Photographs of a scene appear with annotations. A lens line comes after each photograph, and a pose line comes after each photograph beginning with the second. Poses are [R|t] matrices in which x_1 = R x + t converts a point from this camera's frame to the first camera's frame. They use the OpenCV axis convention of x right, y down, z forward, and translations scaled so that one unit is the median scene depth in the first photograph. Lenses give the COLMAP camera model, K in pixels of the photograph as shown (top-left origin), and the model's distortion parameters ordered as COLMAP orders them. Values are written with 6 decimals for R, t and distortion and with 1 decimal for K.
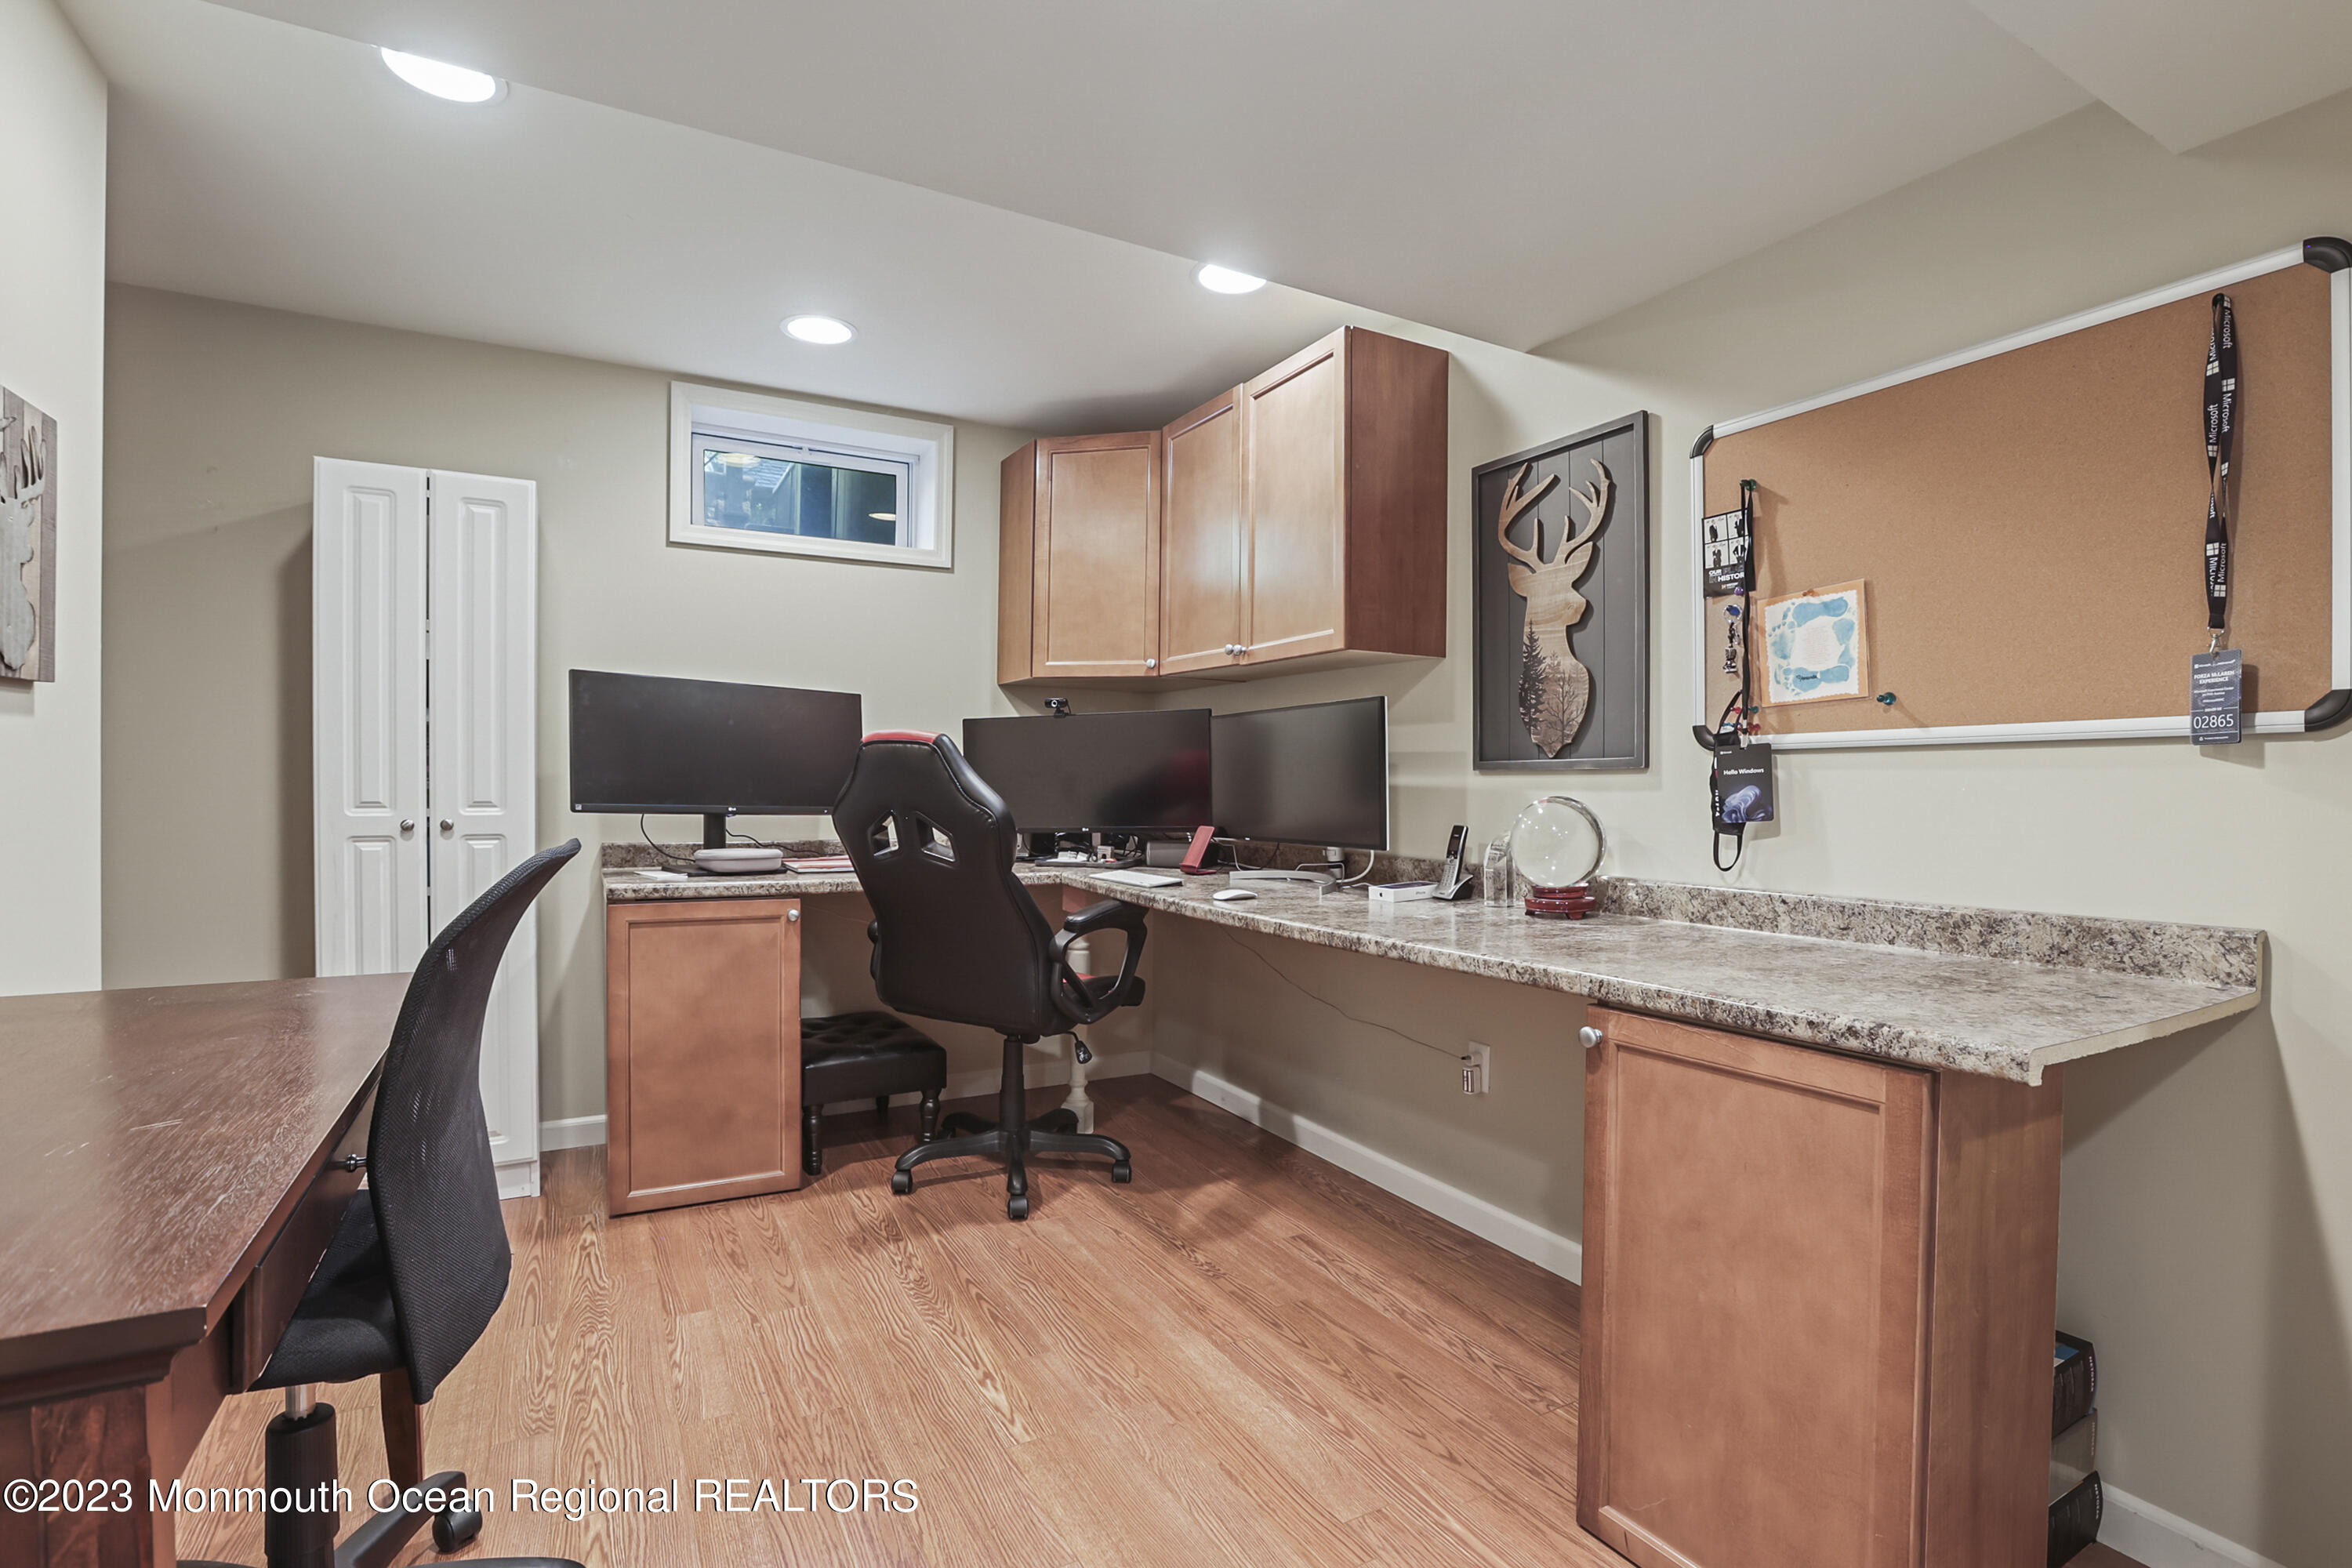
lens RADIAL K [[1064.2, 0, 1176.0], [0, 1064.2, 784.0], [0, 0, 1]] dist [-0.037812, -0.000068]
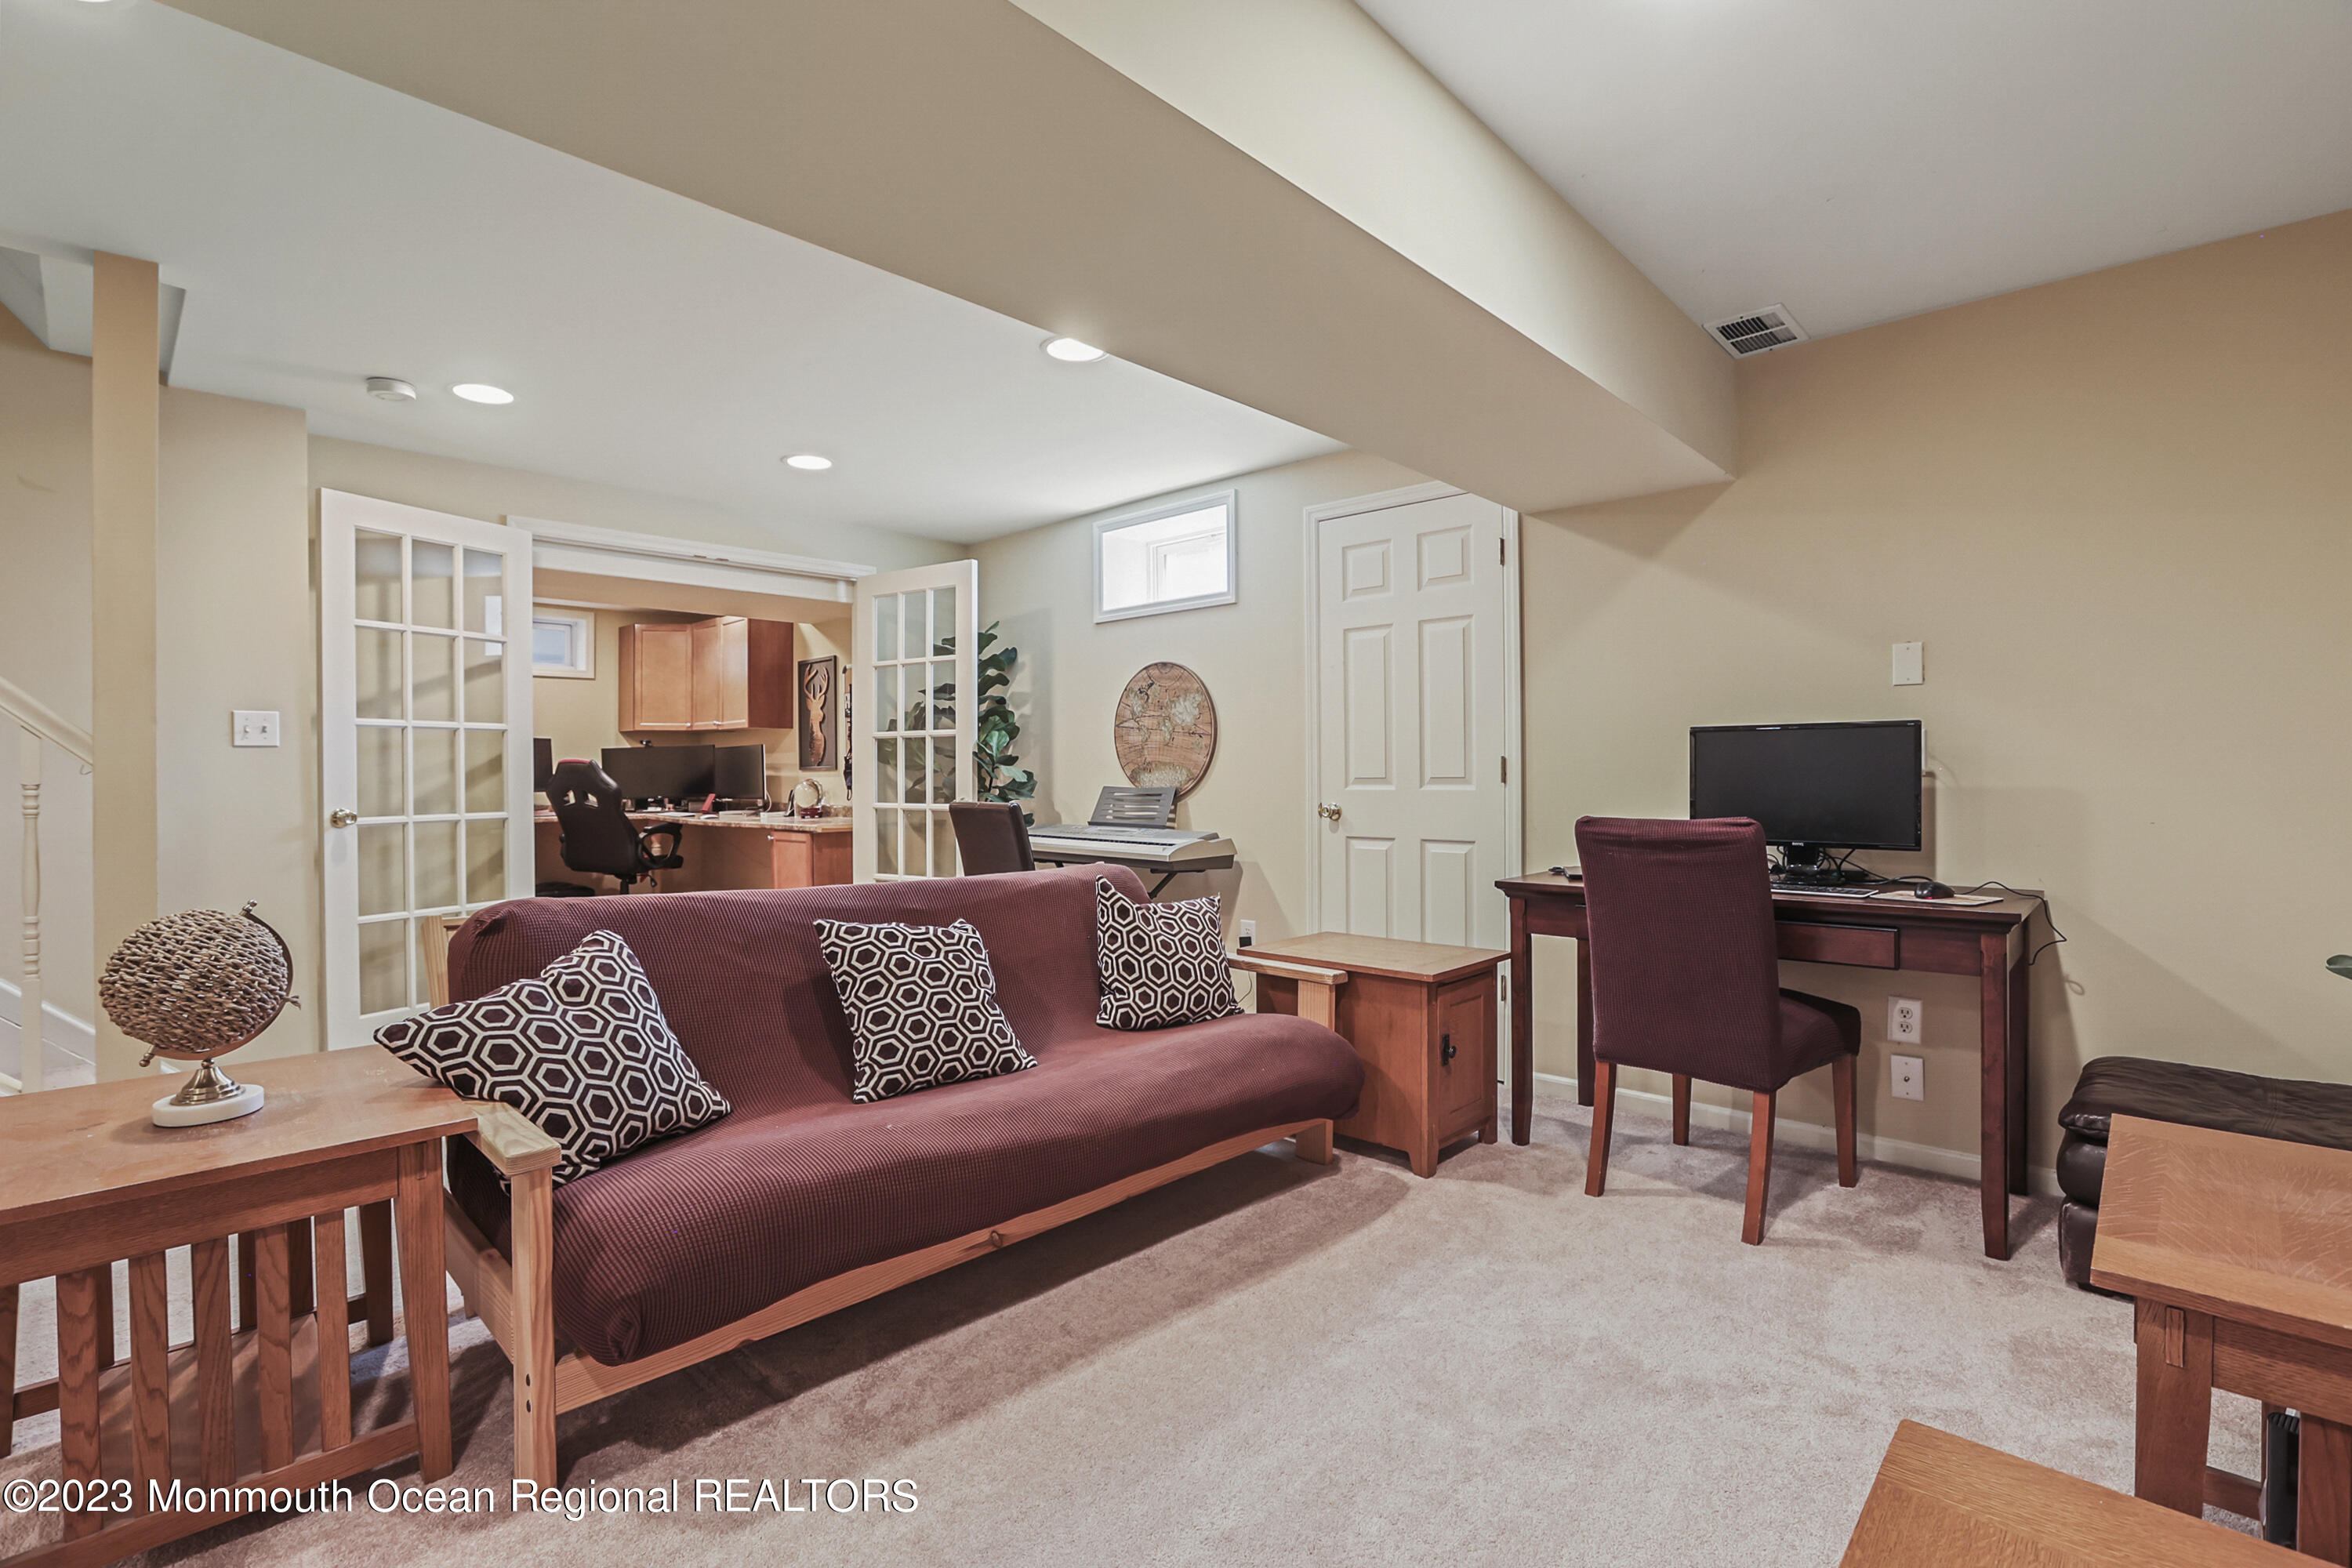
lens RADIAL K [[1064.2, 0, 1176.0], [0, 1064.2, 784.0], [0, 0, 1]] dist [-0.037812, -0.000068]
pose [[0.957693, -0.016552, 0.287316, 0.379211], [0.014615, 0.999854, 0.008883, 0.012032], [-0.287421, -0.004308, 0.957795, -1.742238]]
